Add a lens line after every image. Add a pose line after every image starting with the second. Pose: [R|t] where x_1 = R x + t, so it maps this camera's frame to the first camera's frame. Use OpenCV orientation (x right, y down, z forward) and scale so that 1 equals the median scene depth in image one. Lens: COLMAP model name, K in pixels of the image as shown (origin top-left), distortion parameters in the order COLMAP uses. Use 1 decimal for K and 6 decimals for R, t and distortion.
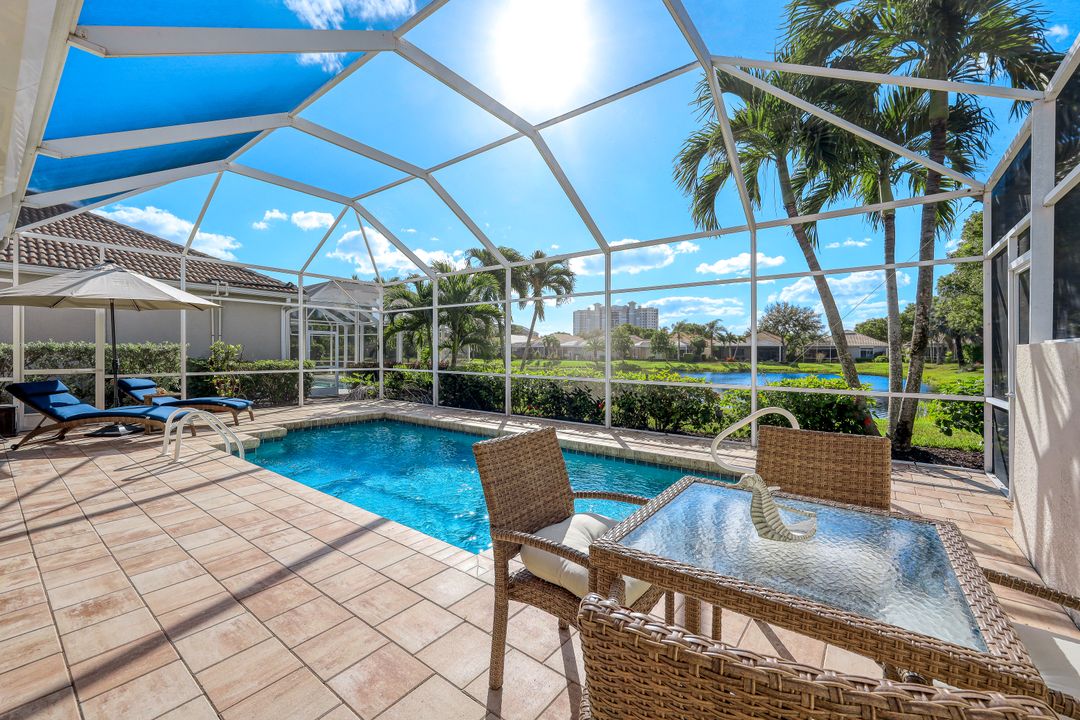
lens RADIAL K [[439.4, 0, 523.0], [0, 439.4, 361.9], [0, 0, 1]] dist [0.000905, 0.000332]
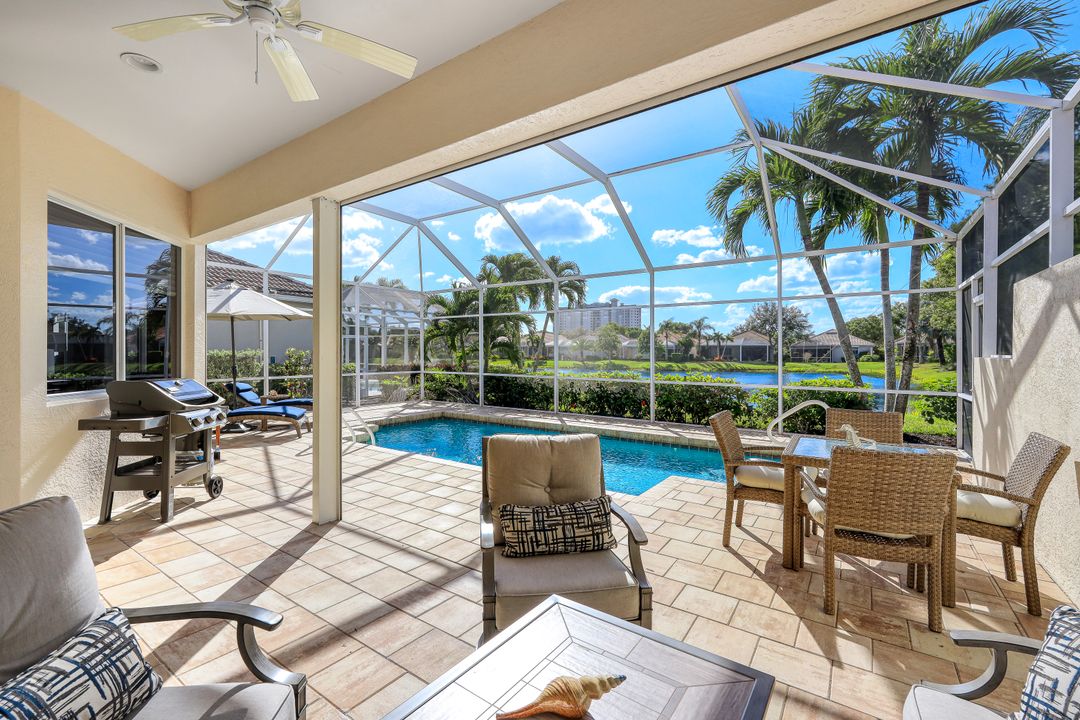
lens RADIAL K [[466.6, 0, 522.1], [0, 466.6, 362.4], [0, 0, 1]] dist [0.004468, 0.000051]
pose [[0.998642, -0.003109, 0.051995, -0.214100], [0.003017, 0.999994, 0.001852, -0.011779], [-0.052001, -0.001692, 0.998646, -0.219413]]
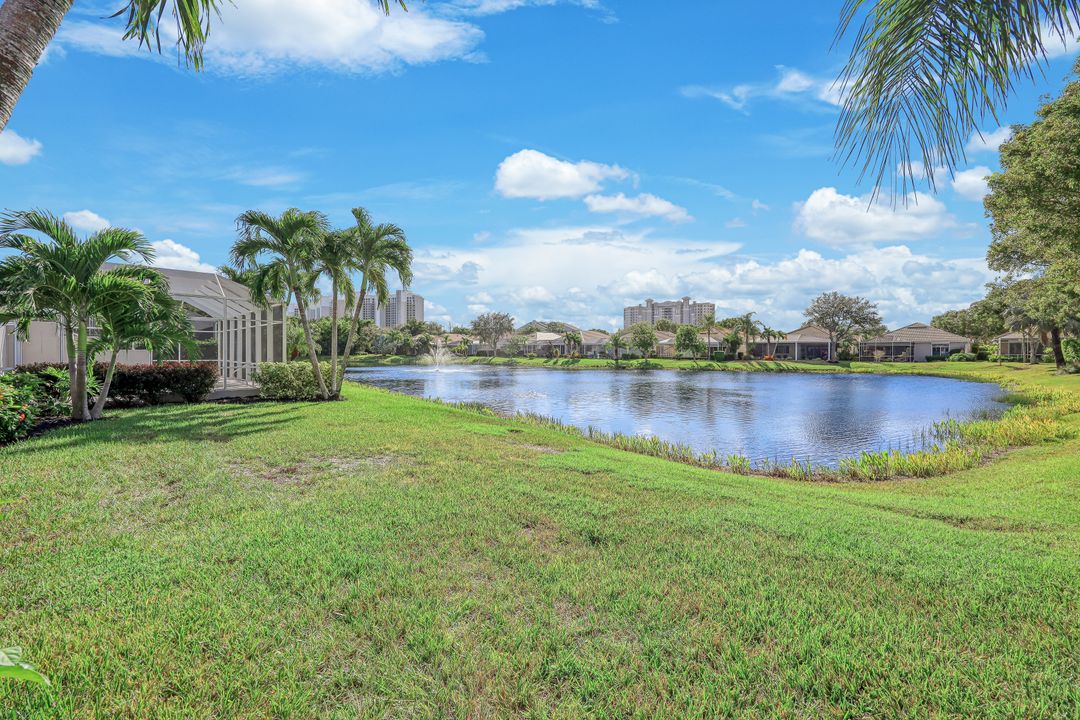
lens RADIAL K [[439.4, 0, 526.4], [0, 439.4, 356.9], [0, 0, 1]] dist [0.000905, 0.000332]
pose [[0.992698, -0.001469, -0.120620, 0.936476], [0.000788, 0.999984, -0.005689, -0.026300], [0.120626, 0.005552, 0.992682, 0.675629]]
